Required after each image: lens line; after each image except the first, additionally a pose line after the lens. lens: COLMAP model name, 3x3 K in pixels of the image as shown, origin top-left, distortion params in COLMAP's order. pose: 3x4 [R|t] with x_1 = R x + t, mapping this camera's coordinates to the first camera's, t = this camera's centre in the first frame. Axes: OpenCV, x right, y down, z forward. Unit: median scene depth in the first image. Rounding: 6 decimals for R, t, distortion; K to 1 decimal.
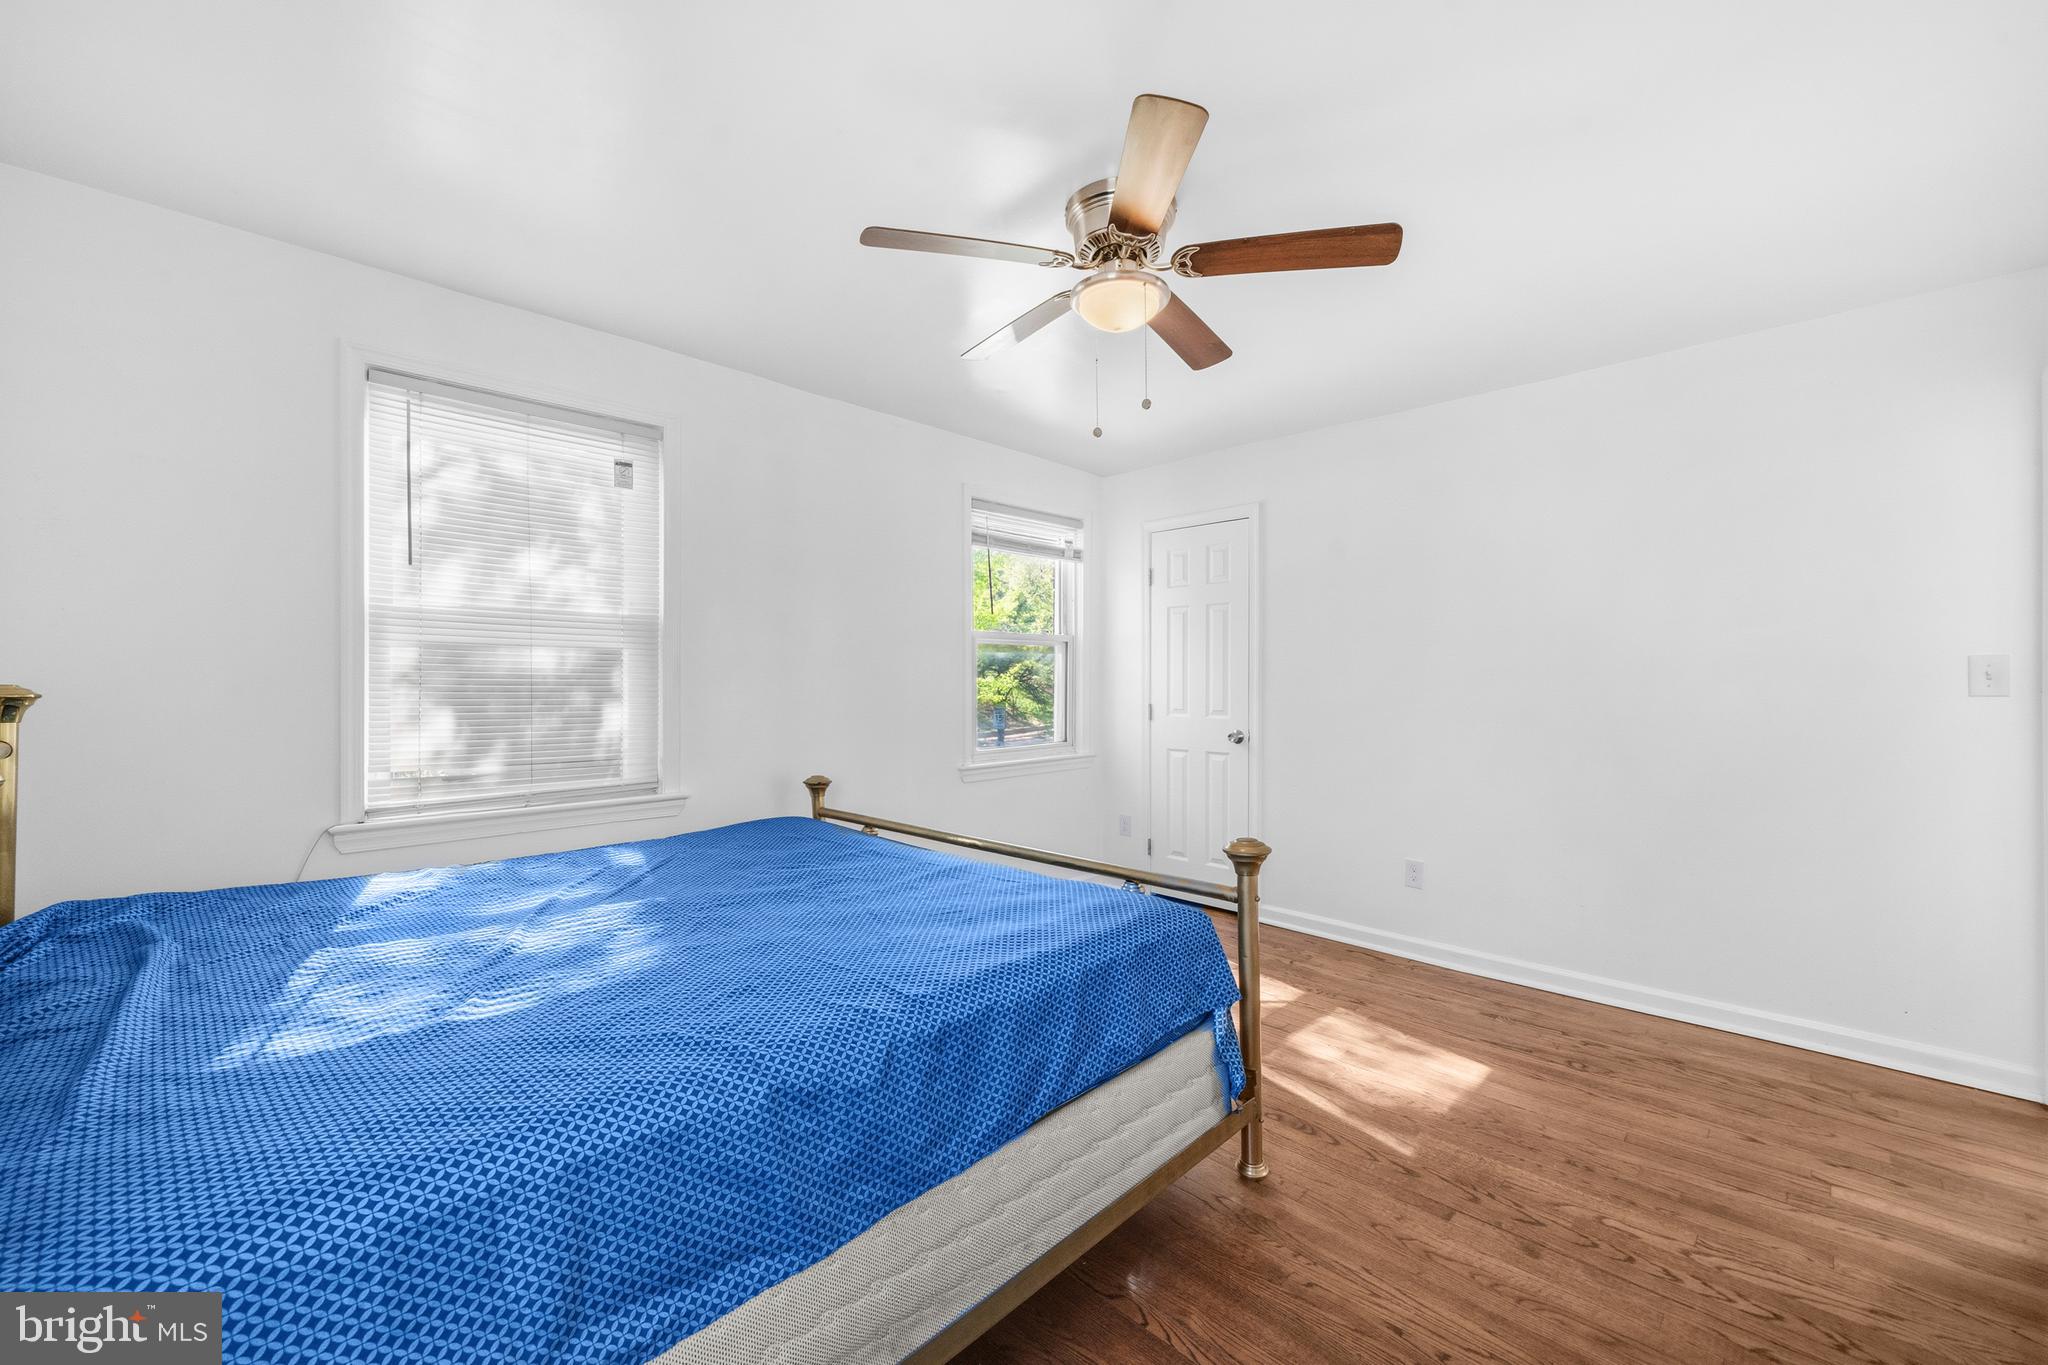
lens RADIAL K [[875.5, 0, 1005.9], [0, 875.5, 691.1], [0, 0, 1]] dist [-0.001526, 0.000098]
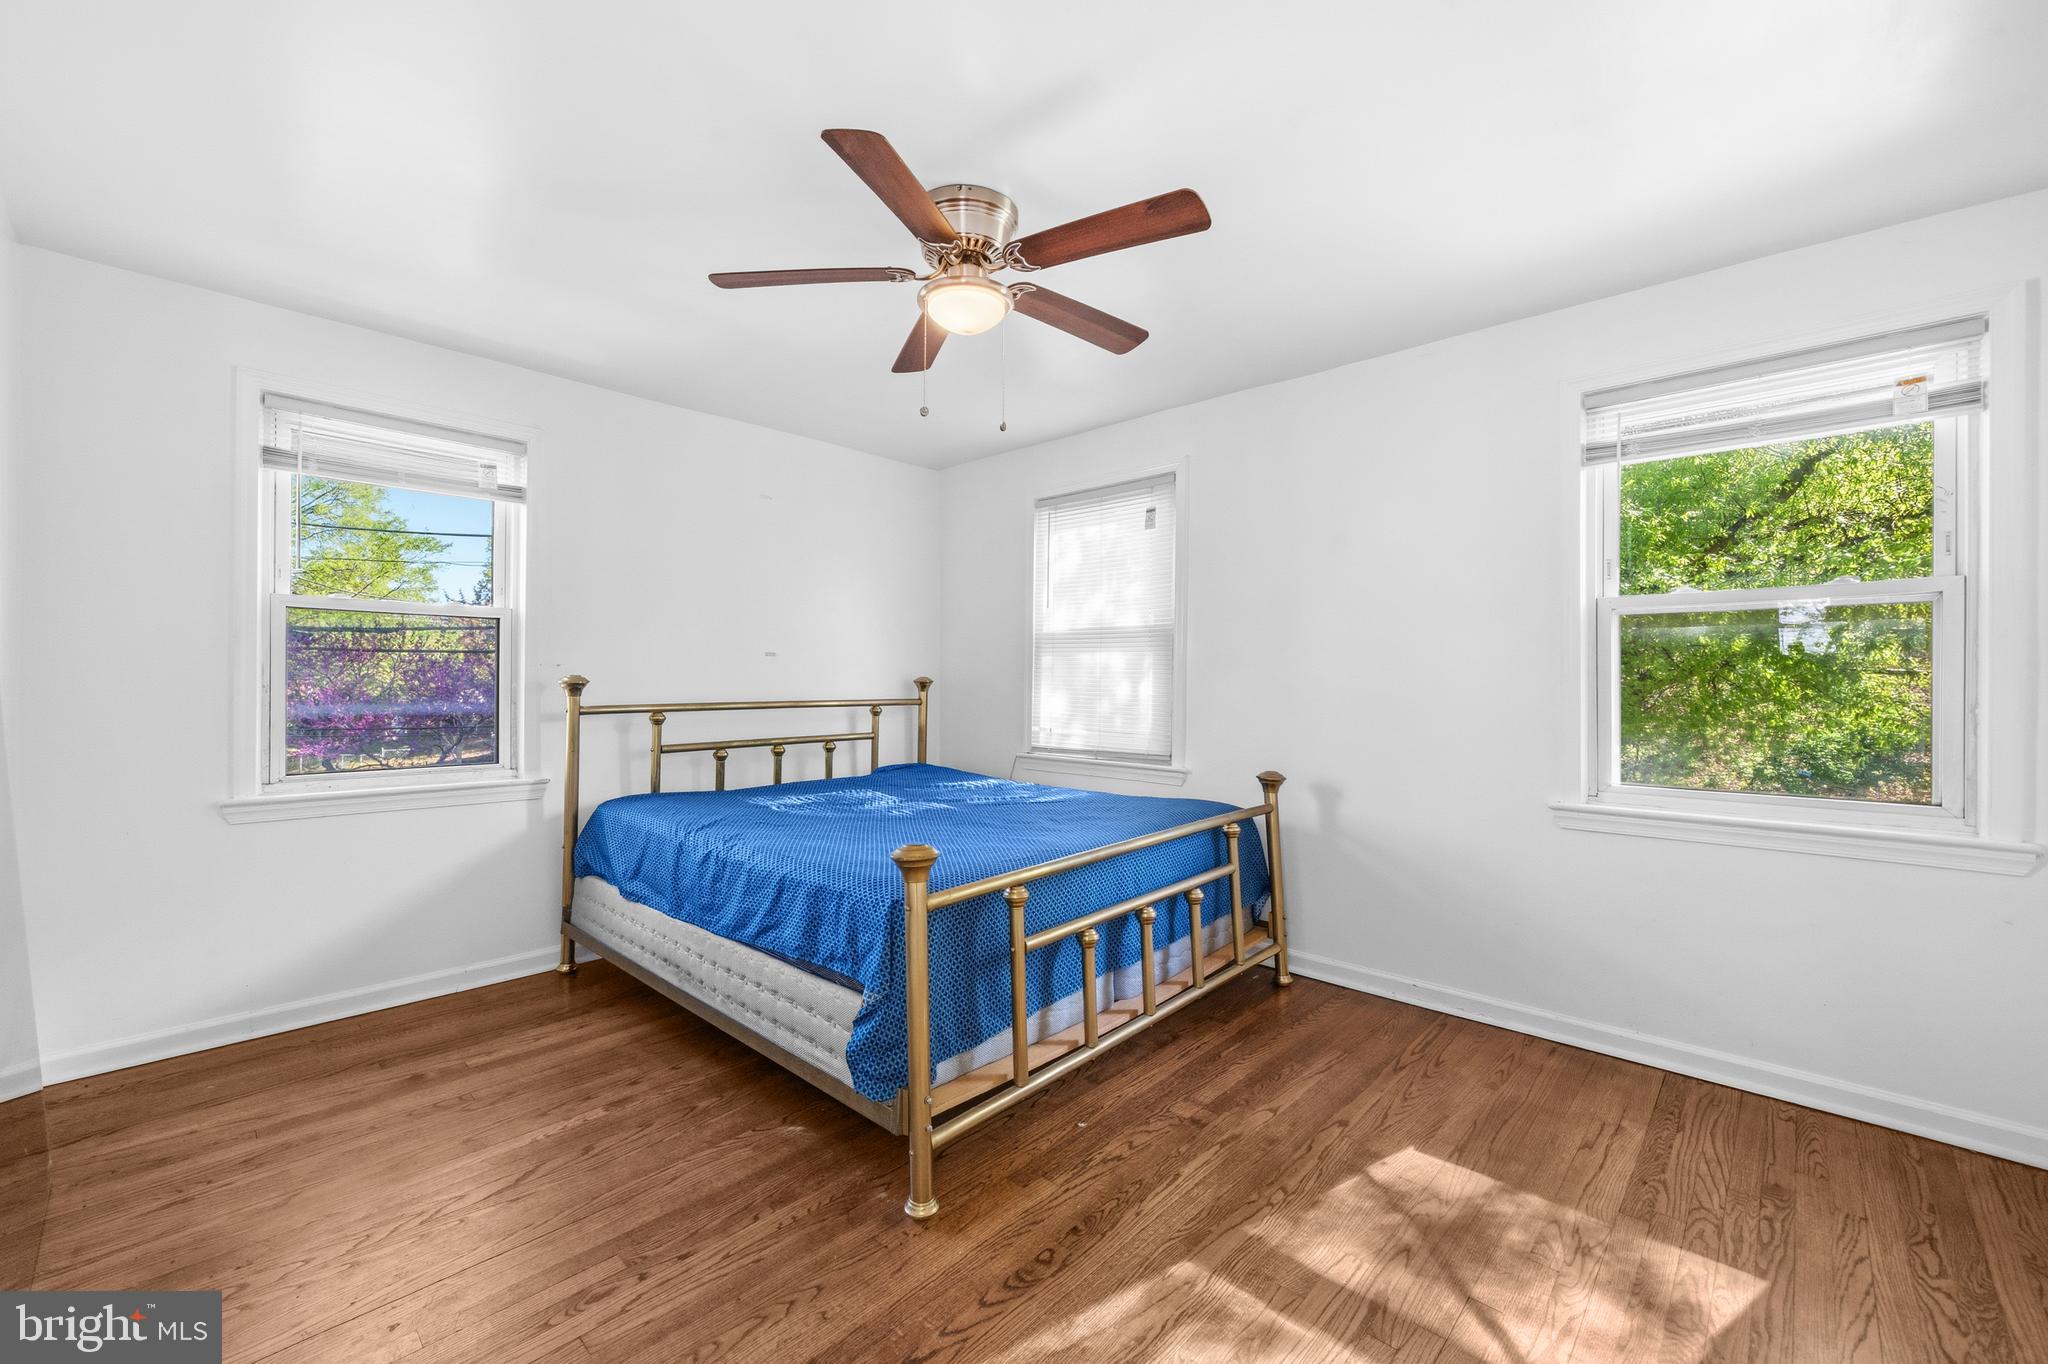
lens RADIAL K [[875.5, 0, 1005.9], [0, 875.5, 690.6], [0, 0, 1]] dist [-0.001526, 0.000098]
pose [[-0.042253, 0.000733, -0.999107, 0.895957], [-0.027468, 0.999621, 0.001895, 0.014676], [0.998729, 0.027523, -0.042216, 0.850453]]
